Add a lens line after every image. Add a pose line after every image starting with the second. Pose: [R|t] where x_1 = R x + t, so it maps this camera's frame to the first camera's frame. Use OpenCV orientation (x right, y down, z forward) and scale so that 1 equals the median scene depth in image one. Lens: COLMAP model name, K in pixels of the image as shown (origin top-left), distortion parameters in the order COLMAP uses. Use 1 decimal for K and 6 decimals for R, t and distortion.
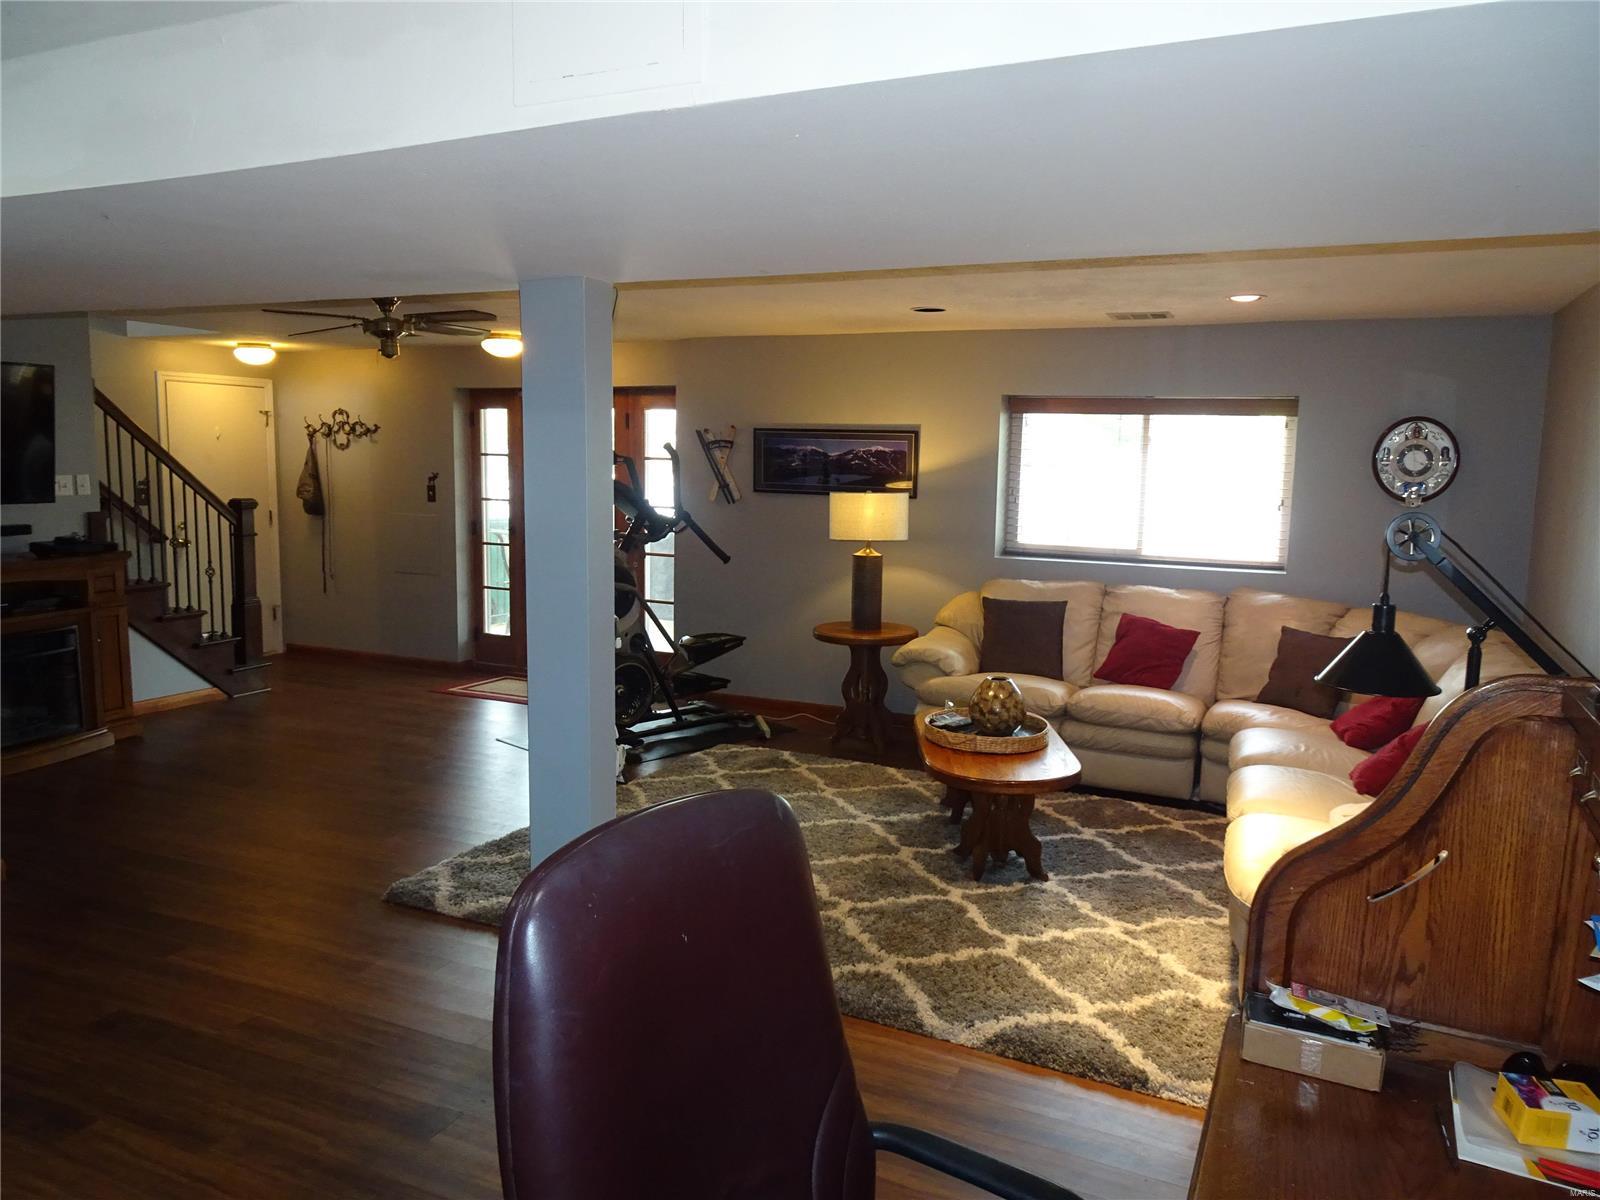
lens RADIAL K [[1141.3, 0, 799.0], [0, 1141.3, 597.1], [0, 0, 1]] dist [0.011607, -0.004147]
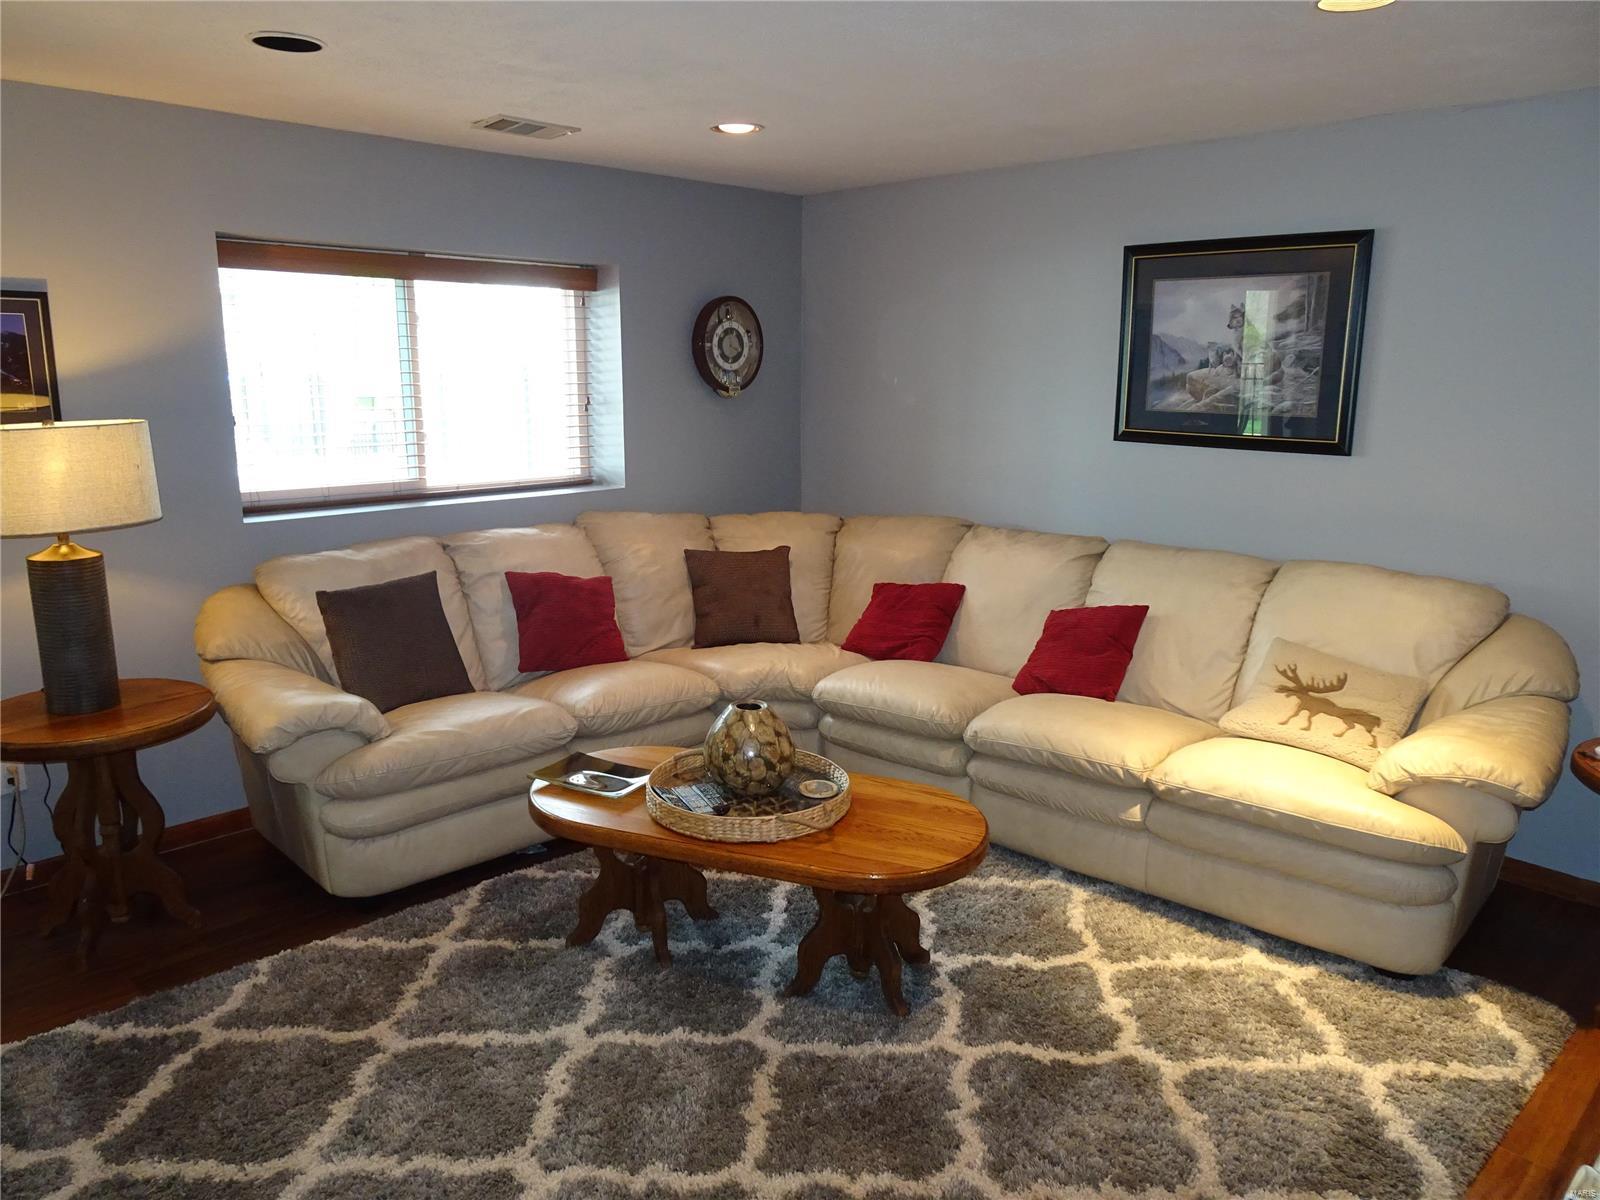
lens RADIAL K [[1141.3, 0, 798.7], [0, 1141.3, 607.2], [0, 0, 1]] dist [0.011607, -0.004147]
pose [[0.351857, -0.222120, 0.909318, -0.350796], [0.120640, 0.974097, 0.191263, -0.093229], [-0.928247, 0.042403, 0.369539, 0.697980]]
